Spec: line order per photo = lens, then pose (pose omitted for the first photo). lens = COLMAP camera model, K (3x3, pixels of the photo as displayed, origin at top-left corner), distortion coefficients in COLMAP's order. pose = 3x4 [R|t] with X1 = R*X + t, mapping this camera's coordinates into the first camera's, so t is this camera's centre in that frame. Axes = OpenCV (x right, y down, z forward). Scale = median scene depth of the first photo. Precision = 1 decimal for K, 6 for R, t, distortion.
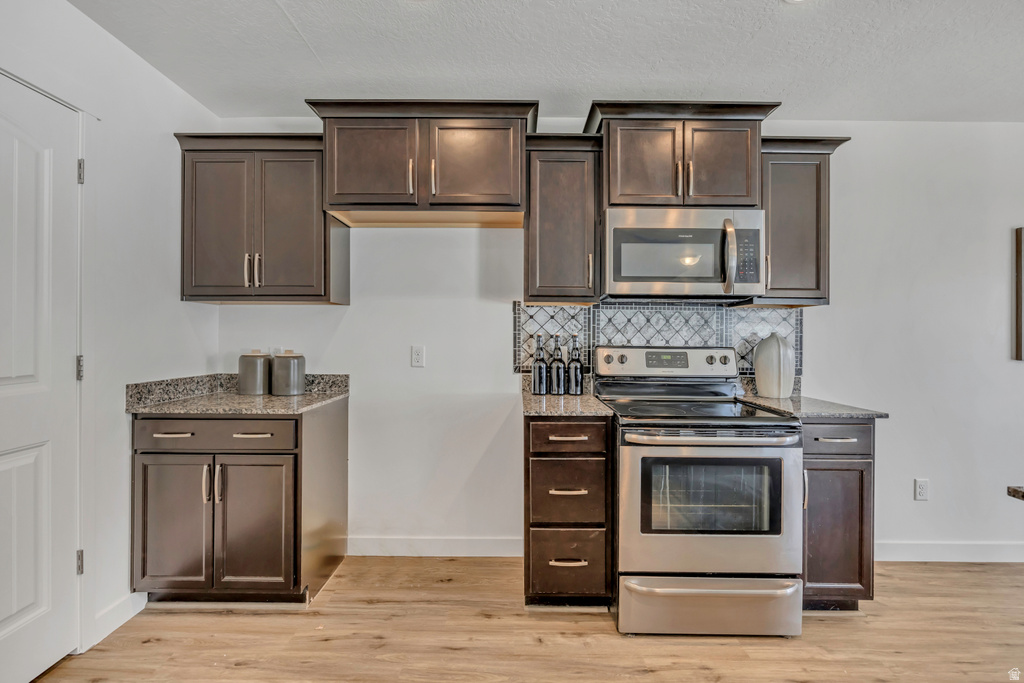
lens RADIAL K [[472.1, 0, 512.5], [0, 472.1, 334.4], [0, 0, 1]] dist [-0.014427, -0.002074]
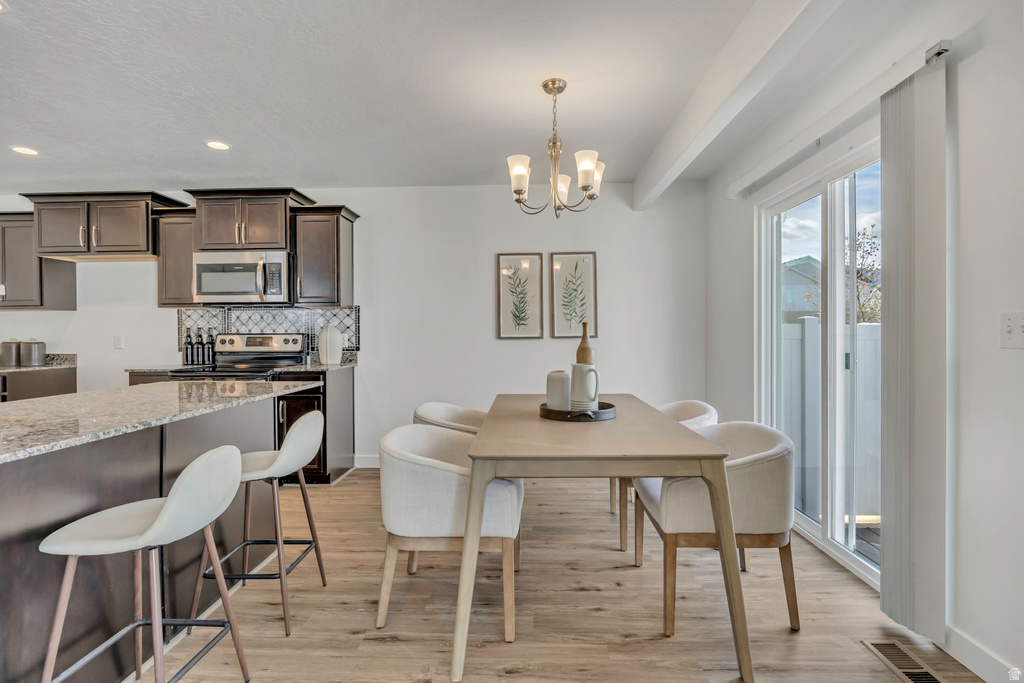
lens RADIAL K [[472.1, 0, 525.9], [0, 472.1, 326.8], [0, 0, 1]] dist [-0.014427, -0.002074]
pose [[0.999901, -0.014050, 0.000749, 1.316767], [0.014064, 0.999636, -0.023008, 0.056245], [-0.000425, 0.023017, 0.999735, -0.651580]]
